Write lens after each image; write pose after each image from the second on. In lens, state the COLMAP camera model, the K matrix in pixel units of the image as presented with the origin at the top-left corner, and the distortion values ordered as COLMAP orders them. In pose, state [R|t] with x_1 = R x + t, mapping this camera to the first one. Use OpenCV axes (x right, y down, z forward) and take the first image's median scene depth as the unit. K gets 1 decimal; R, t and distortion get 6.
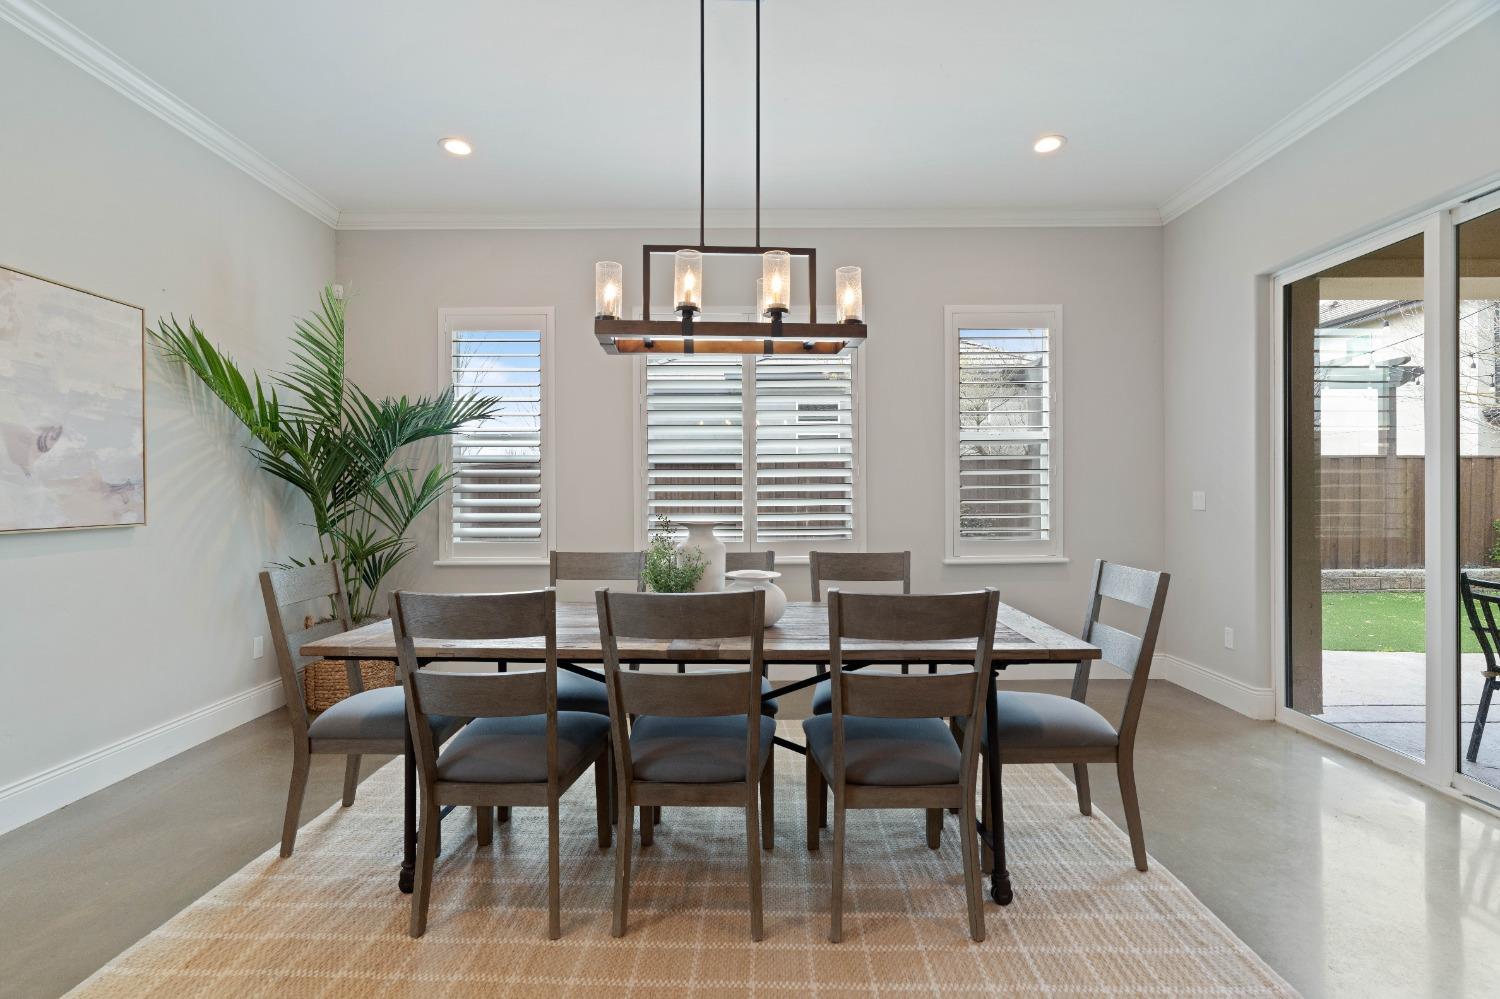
lens RADIAL K [[681.1, 0, 743.6], [0, 681.1, 493.0], [0, 0, 1]] dist [-0.007459, 0.002331]
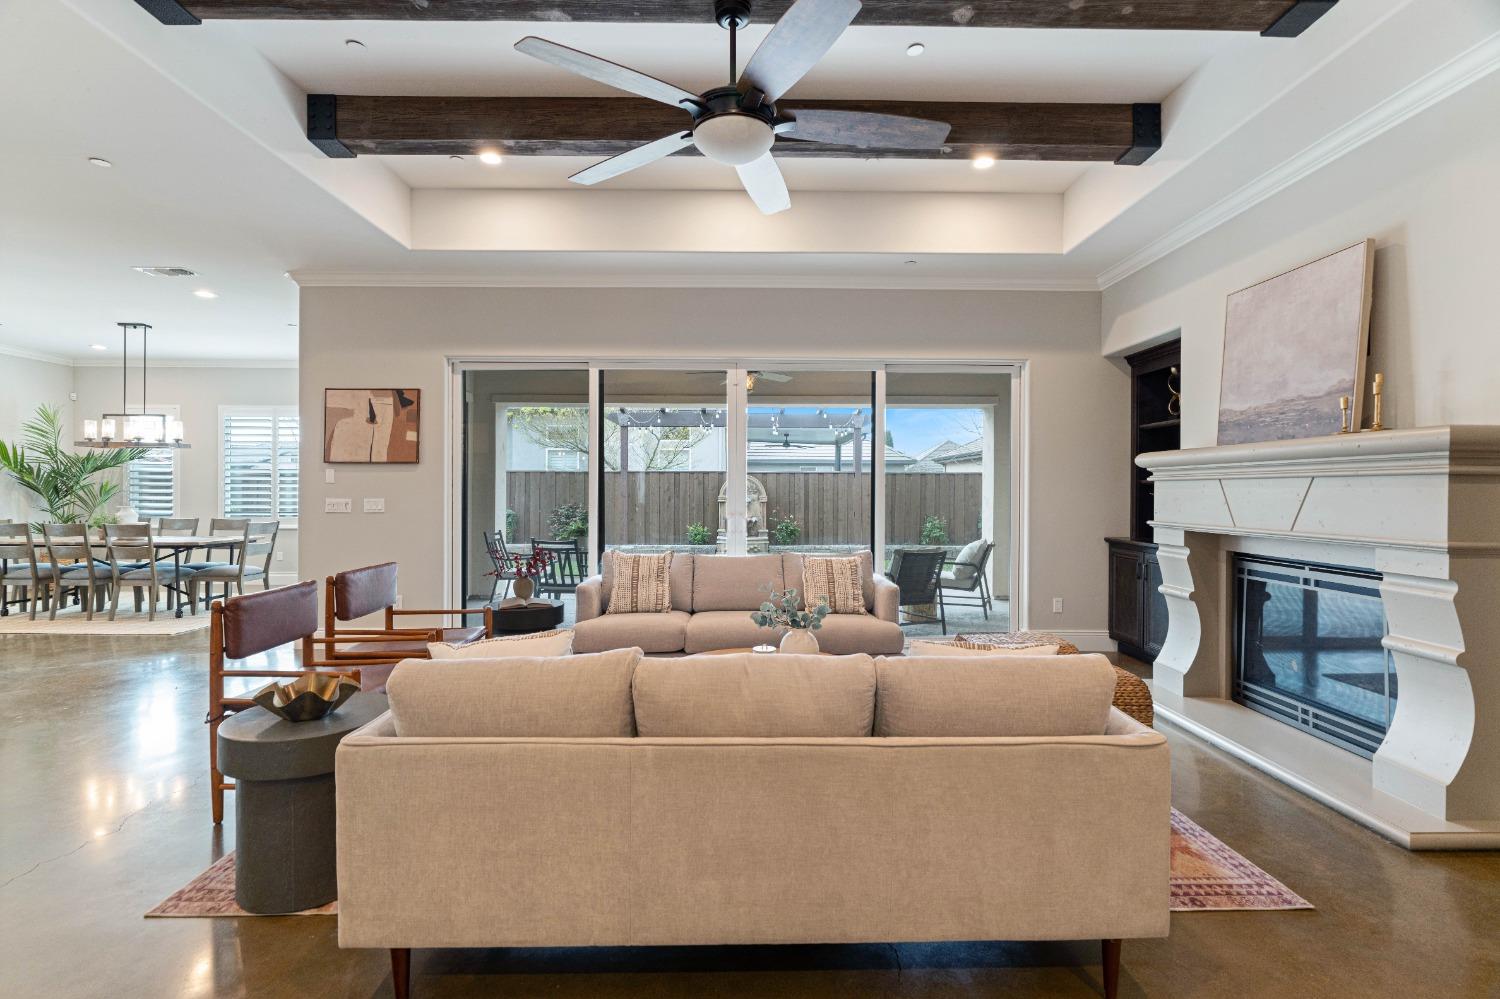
lens RADIAL K [[681.1, 0, 745.2], [0, 681.1, 495.5], [0, 0, 1]] dist [-0.007459, 0.002331]
pose [[0.999984, 0.005558, 0.001105, 1.705238], [-0.005568, 0.999940, 0.009459, -0.028850], [-0.001052, -0.009465, 0.999955, -1.266633]]
